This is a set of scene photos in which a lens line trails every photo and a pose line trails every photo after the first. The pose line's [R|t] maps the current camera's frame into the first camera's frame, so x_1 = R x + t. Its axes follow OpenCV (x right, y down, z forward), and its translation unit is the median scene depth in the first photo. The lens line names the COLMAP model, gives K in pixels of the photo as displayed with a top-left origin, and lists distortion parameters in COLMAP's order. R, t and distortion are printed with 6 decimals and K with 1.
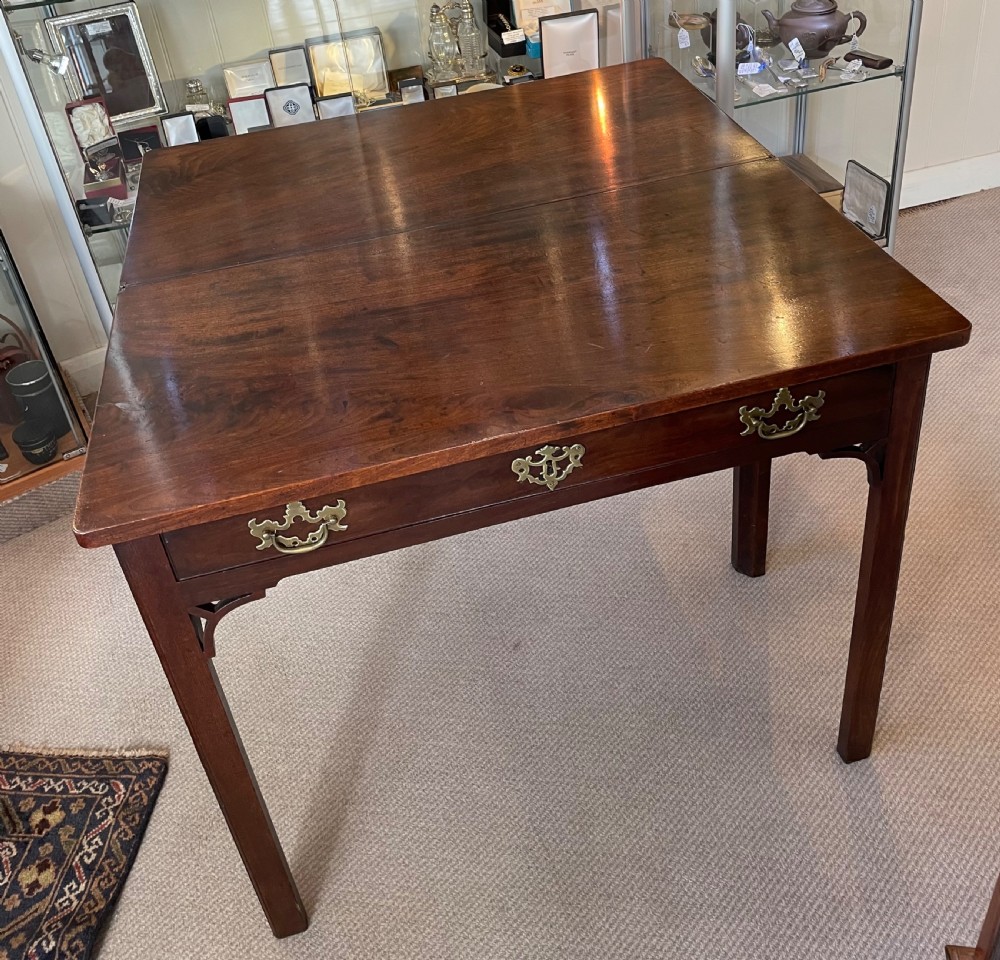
lens RADIAL K [[1009.7, 0, 503.7], [0, 1009.7, 299.8], [0, 0, 1]] dist [0.086692, -0.112307]
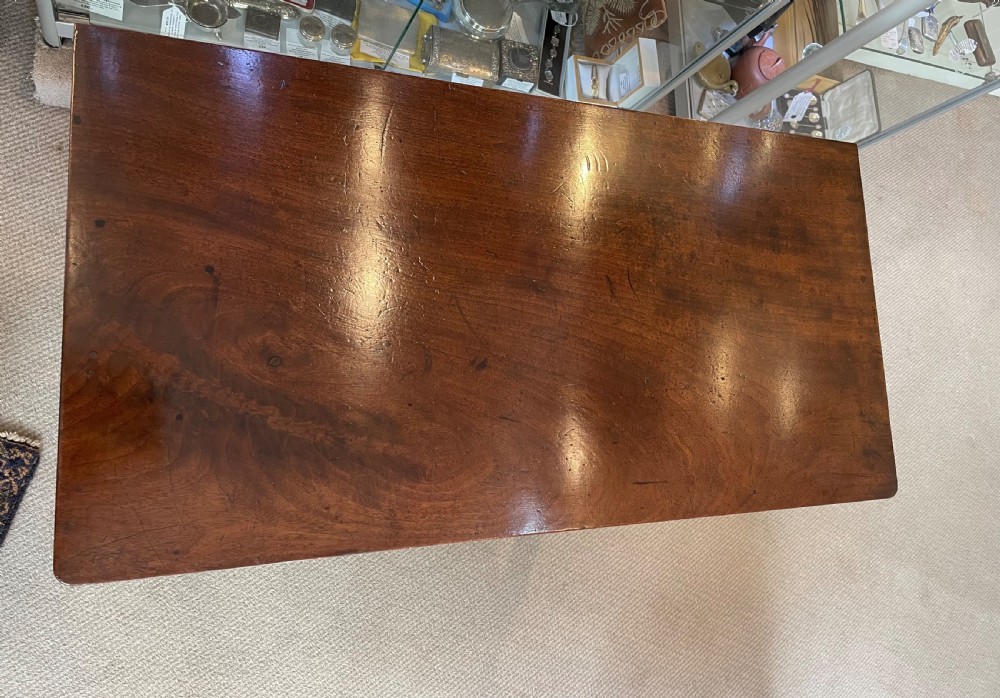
lens RADIAL K [[758.3, 0, 497.4], [0, 758.3, 322.6], [0, 0, 1]] dist [0.088028, -0.119109]
pose [[0.843505, 0.313499, 0.436139, -0.319820], [-0.530161, 0.616237, 0.582392, -0.343365], [-0.086185, -0.722475, 0.686005, 0.515028]]
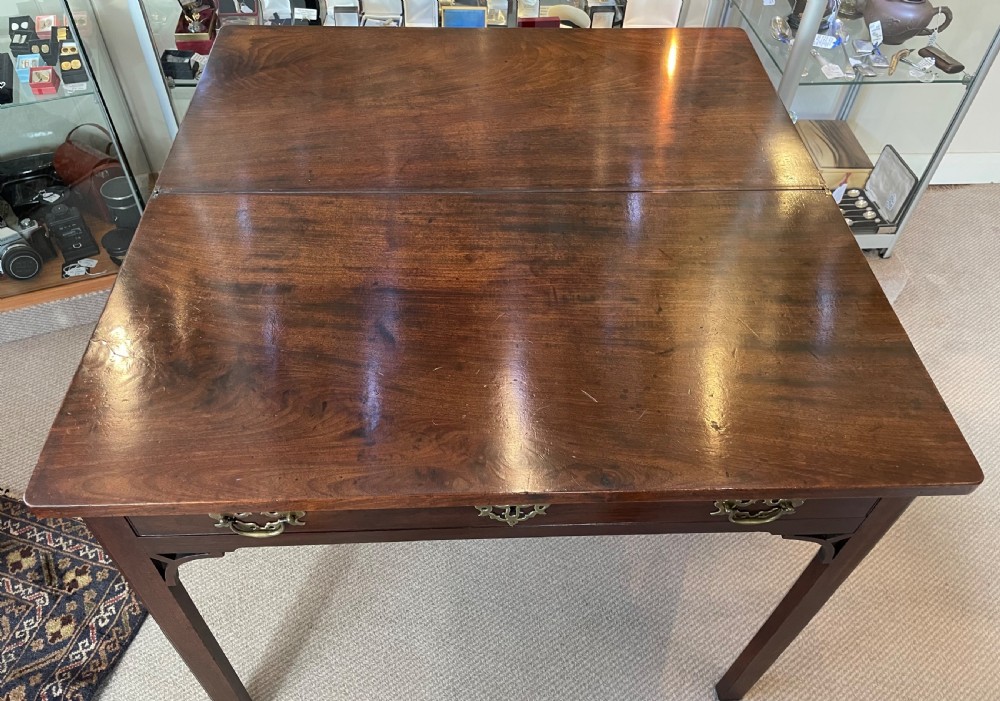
lens RADIAL K [[758.3, 0, 497.4], [0, 758.3, 324.1], [0, 0, 1]] dist [0.088028, -0.119109]
pose [[0.974424, 0.223311, -0.025085, 0.005623], [-0.208553, 0.940255, 0.269121, -0.138324], [0.083684, -0.257007, 0.962780, 0.213967]]
